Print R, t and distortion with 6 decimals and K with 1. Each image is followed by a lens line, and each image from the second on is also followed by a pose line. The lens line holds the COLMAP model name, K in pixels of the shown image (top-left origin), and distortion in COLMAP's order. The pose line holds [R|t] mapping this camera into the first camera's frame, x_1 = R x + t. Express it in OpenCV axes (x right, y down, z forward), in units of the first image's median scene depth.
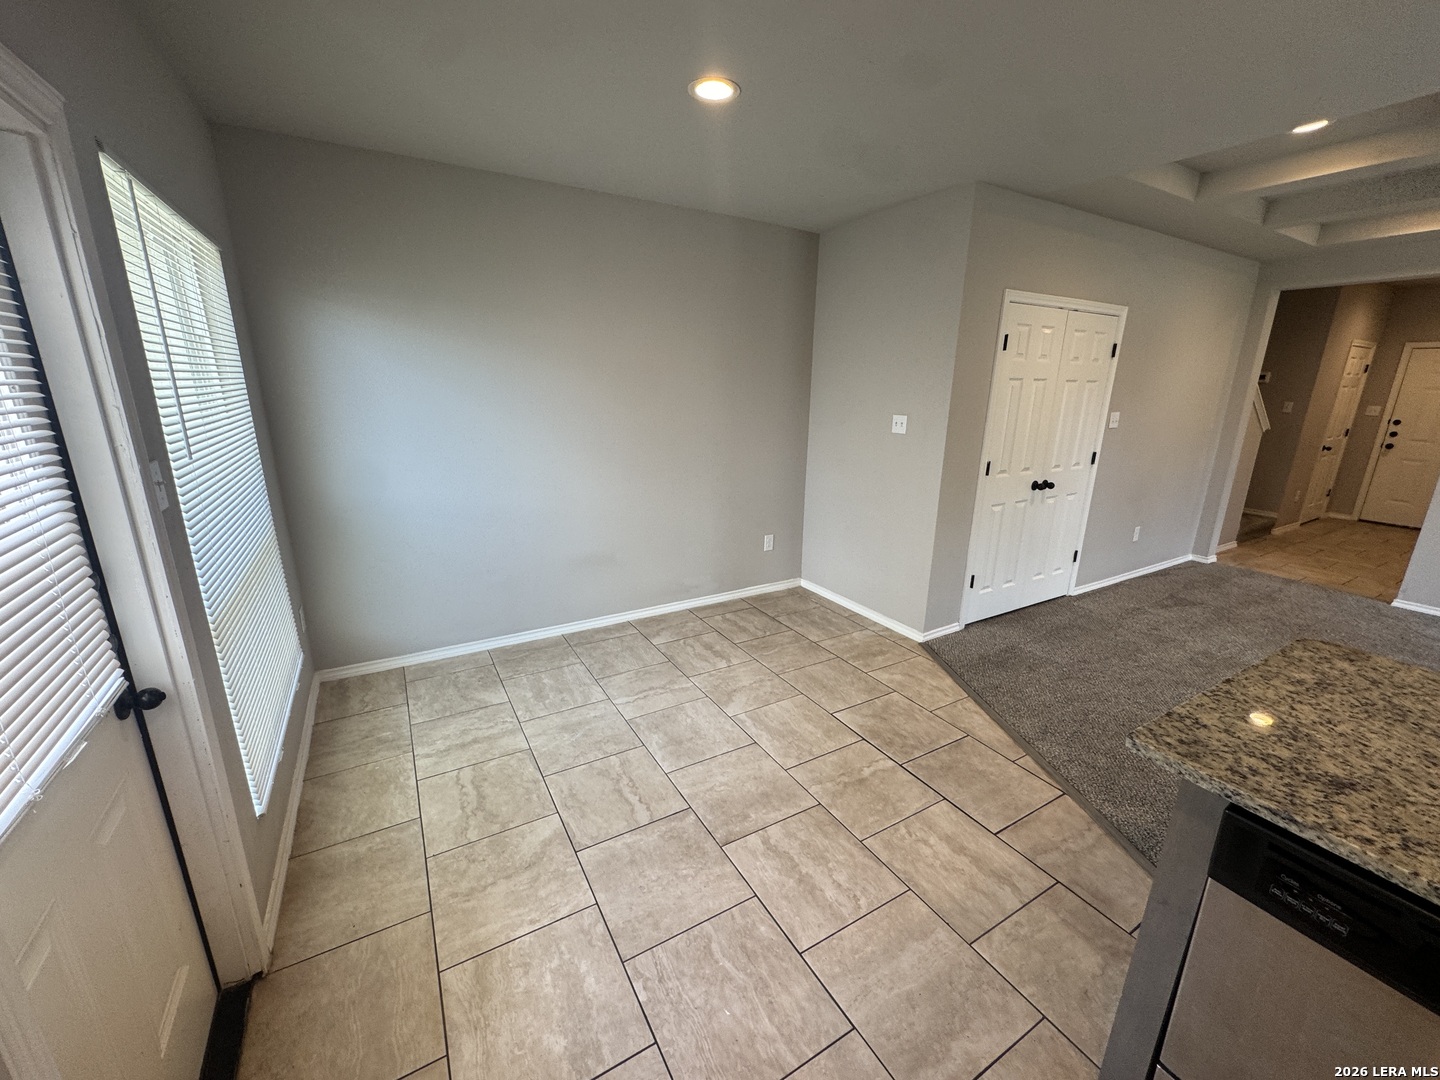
lens RADIAL K [[580.0, 0, 716.0], [0, 580.0, 539.3], [0, 0, 1]] dist [-0.002299, 0.000325]
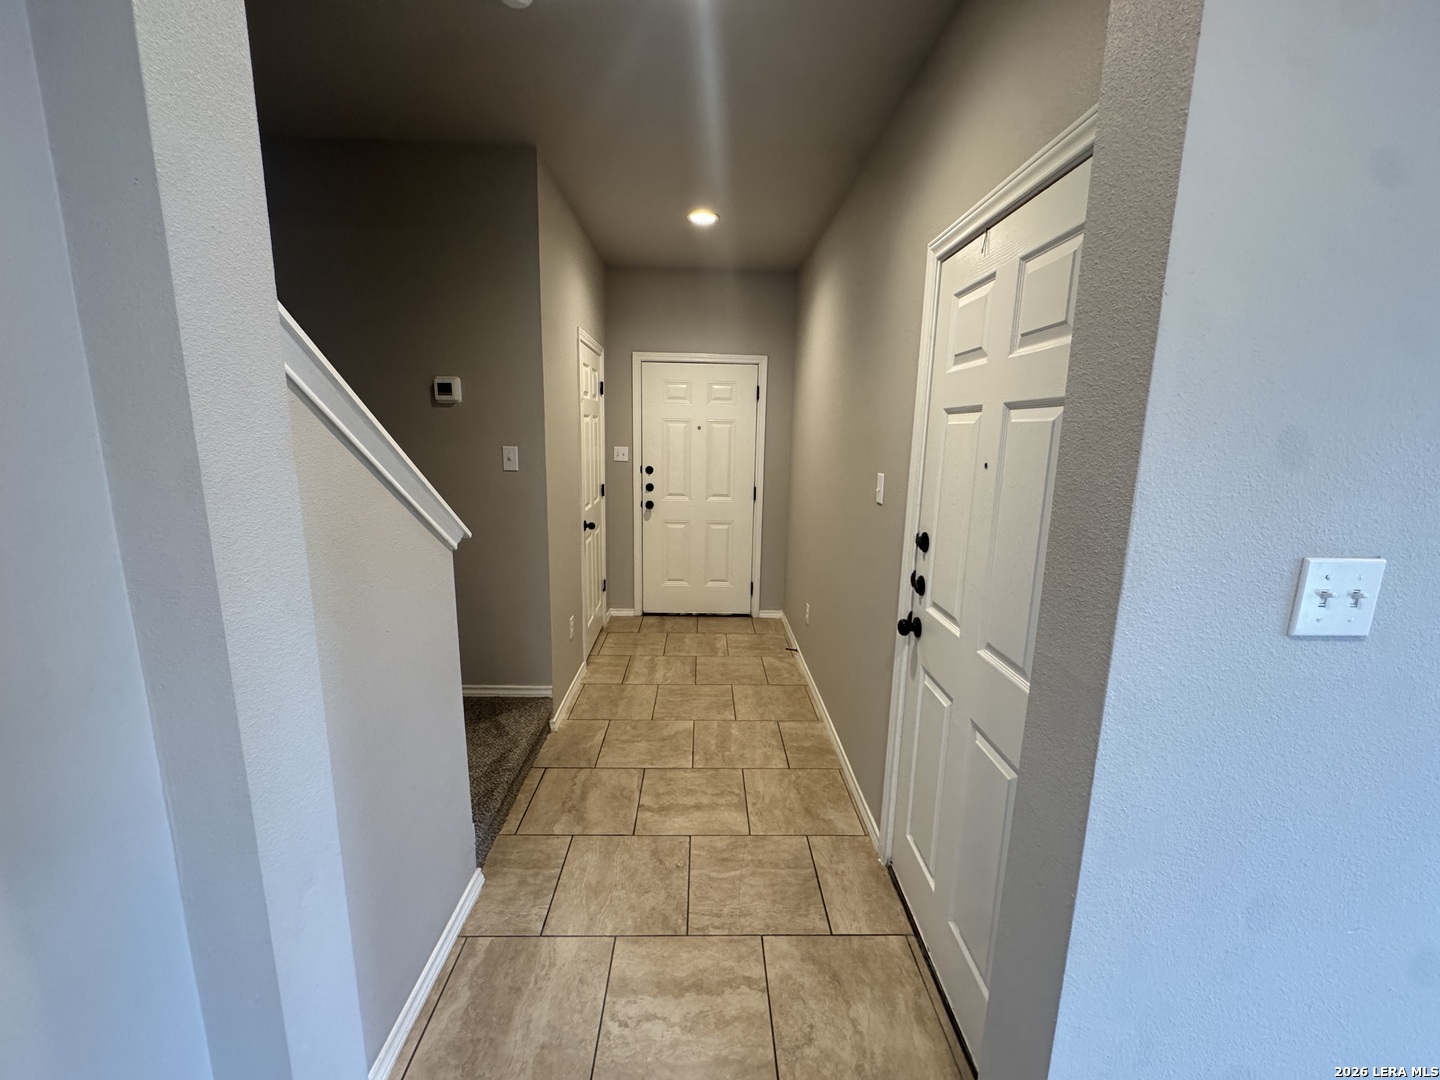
lens RADIAL K [[577.7, 0, 718.3], [0, 577.7, 537.9], [0, 0, 1]] dist [-0.004359, 0.000160]
pose [[0.485333, -0.164457, 0.858723, 1.259085], [0.222231, 0.973099, 0.060760, -0.298666], [-0.845615, 0.161346, 0.508824, 1.213222]]
